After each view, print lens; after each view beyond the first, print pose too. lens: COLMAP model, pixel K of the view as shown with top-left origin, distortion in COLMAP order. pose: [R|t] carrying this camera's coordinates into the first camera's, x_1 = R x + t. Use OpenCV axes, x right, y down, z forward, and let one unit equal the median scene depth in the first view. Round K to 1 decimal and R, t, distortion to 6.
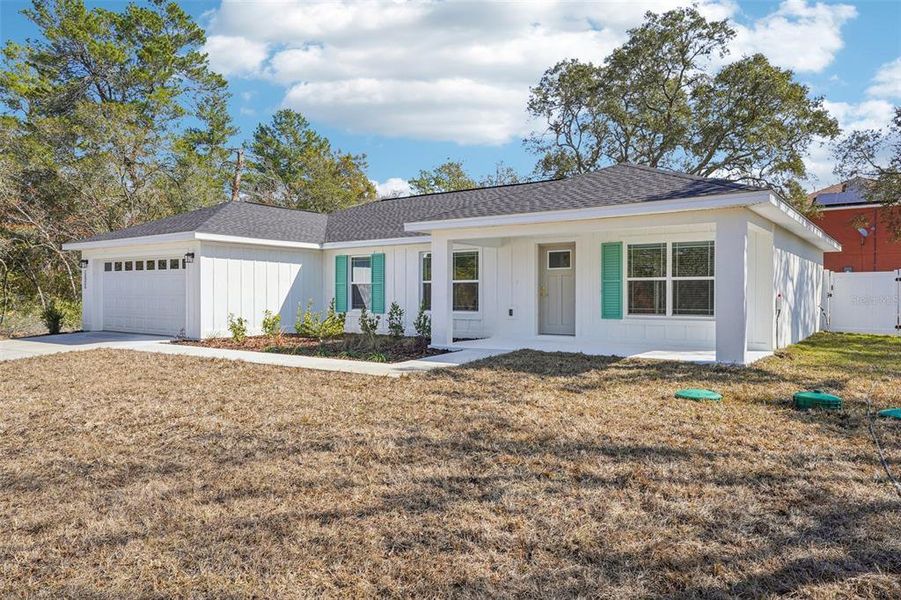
lens RADIAL K [[625.3, 0, 450.5], [0, 625.3, 300.0], [0, 0, 1]] dist [0.014398, 0.006006]
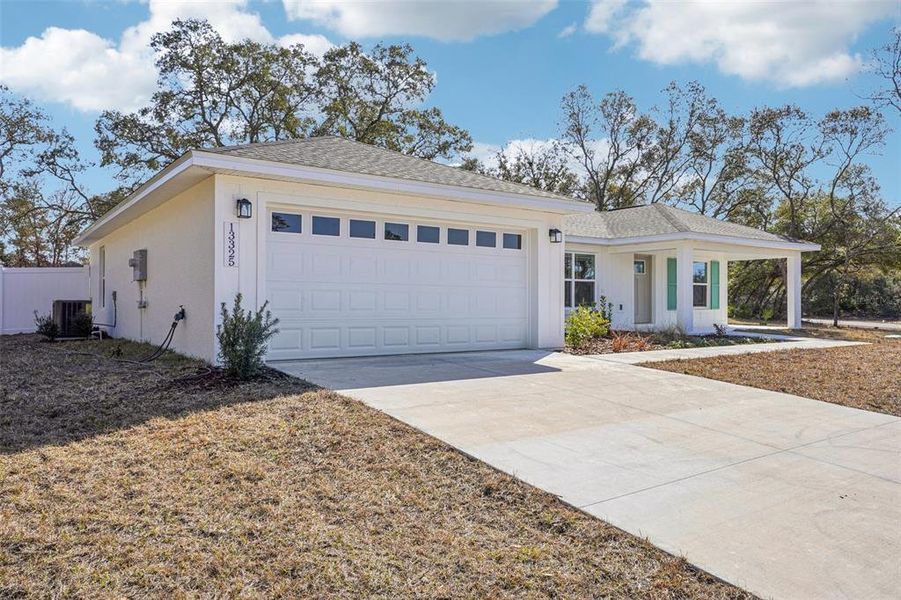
lens RADIAL K [[633.1, 0, 448.0], [0, 633.1, 303.2], [0, 0, 1]] dist [0.017268, 0.003297]
pose [[0.321640, -0.002731, 0.946858, -1.142113], [0.003590, 0.999992, 0.001665, 0.008470], [-0.946855, 0.002863, 0.321648, 0.881924]]
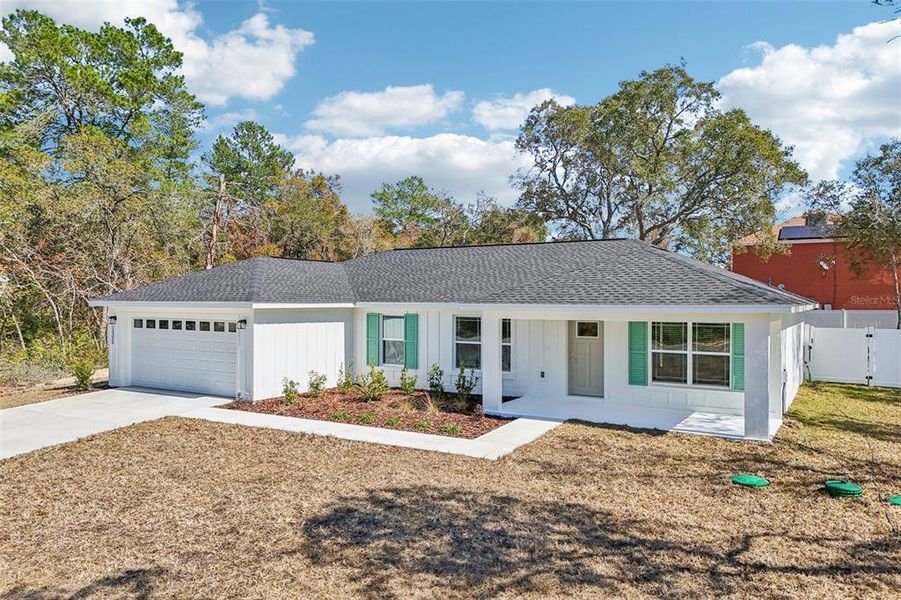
lens RADIAL K [[656.5, 0, 452.5], [0, 656.5, 305.2], [0, 0, 1]] dist [0.100955, -0.112218]
pose [[0.995771, 0.000358, 0.091872, -0.164510], [-0.000794, 0.999989, 0.004719, -0.104646], [-0.091870, -0.004772, 0.995760, -0.148431]]
